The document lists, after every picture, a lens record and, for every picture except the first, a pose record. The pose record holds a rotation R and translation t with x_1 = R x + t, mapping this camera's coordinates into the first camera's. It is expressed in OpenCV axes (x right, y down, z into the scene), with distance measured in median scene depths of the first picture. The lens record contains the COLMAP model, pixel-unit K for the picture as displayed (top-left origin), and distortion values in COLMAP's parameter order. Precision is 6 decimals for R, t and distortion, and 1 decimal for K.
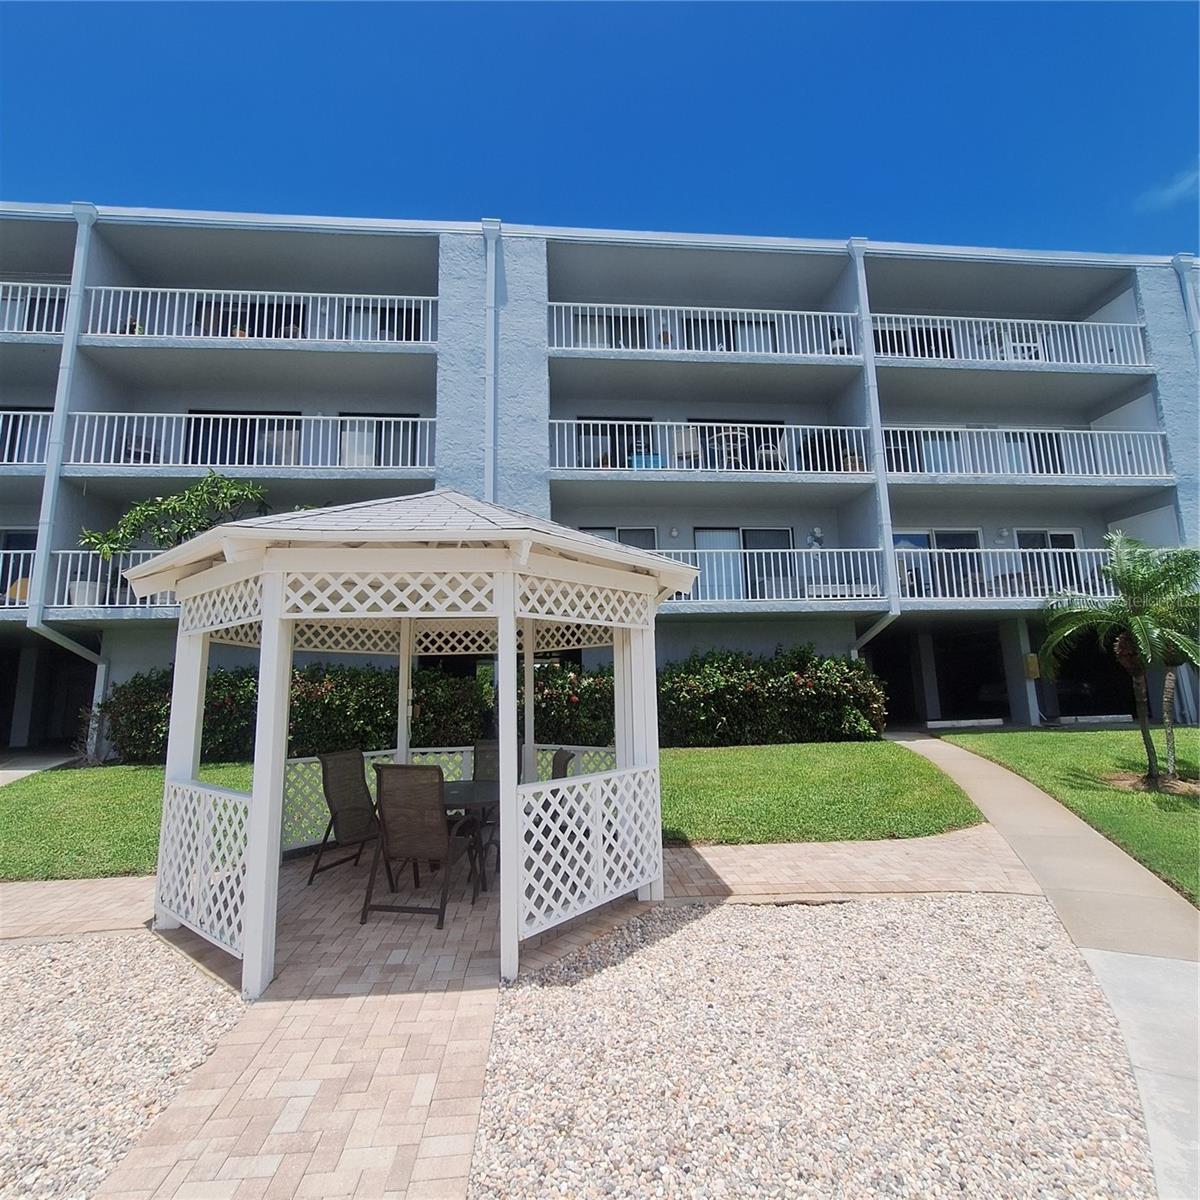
lens RADIAL K [[639.6, 0, 596.5], [0, 639.6, 596.0], [0, 0, 1]] dist [-0.010655, 0.000240]
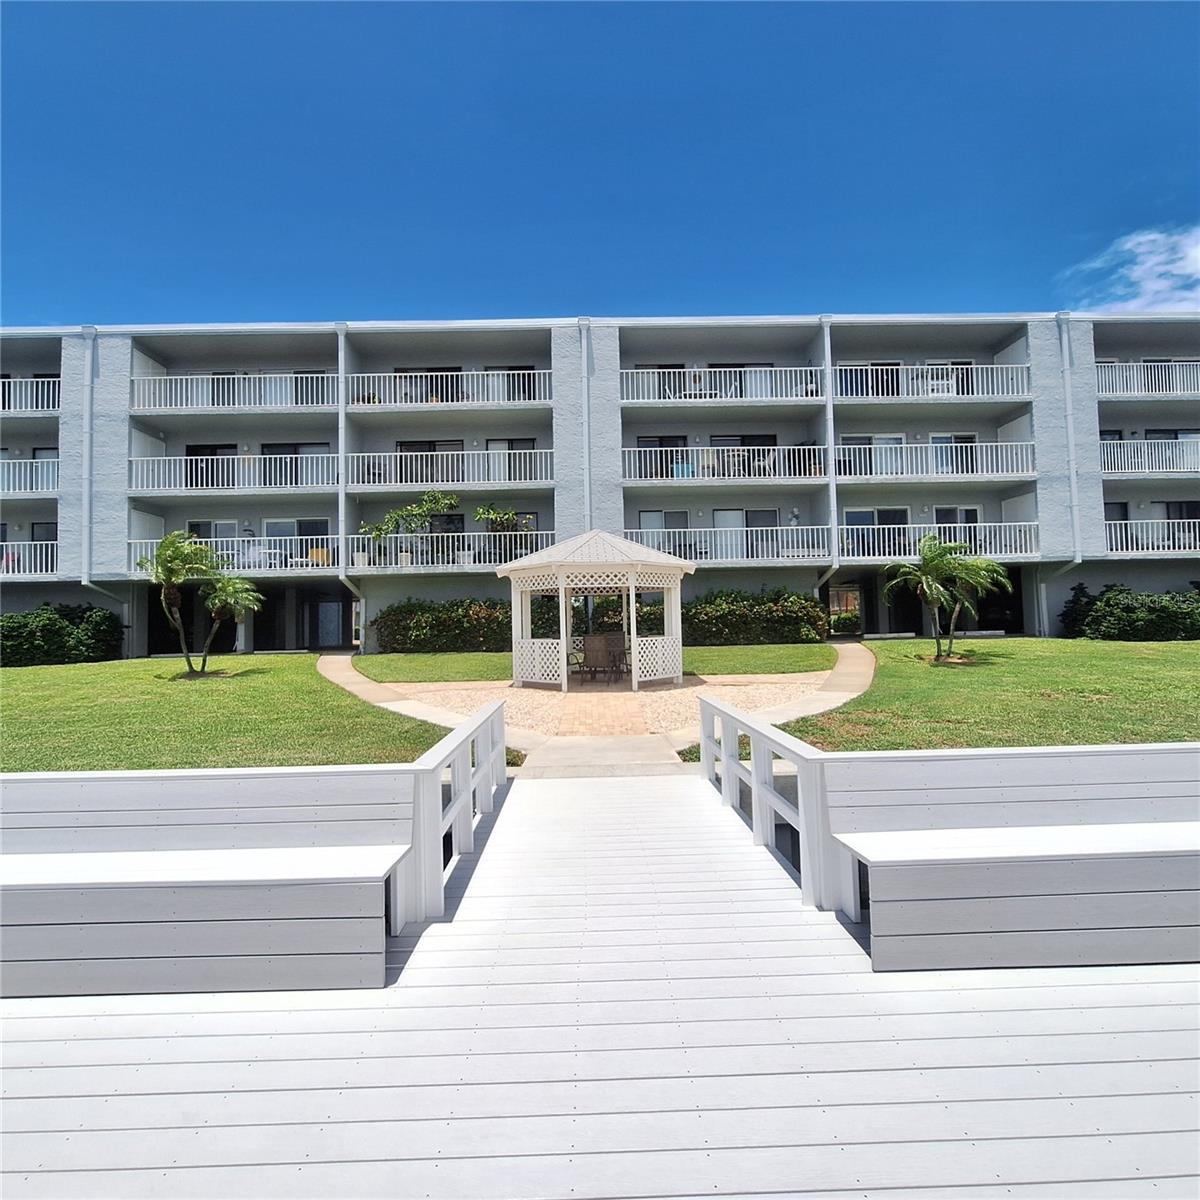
lens RADIAL K [[639.6, 0, 597.6], [0, 639.6, 601.2], [0, 0, 1]] dist [-0.010655, 0.000240]
pose [[0.998000, -0.000872, -0.063214, -0.032236], [0.008230, 0.993188, 0.116228, -0.077065], [0.062682, -0.116516, 0.991209, -0.635753]]
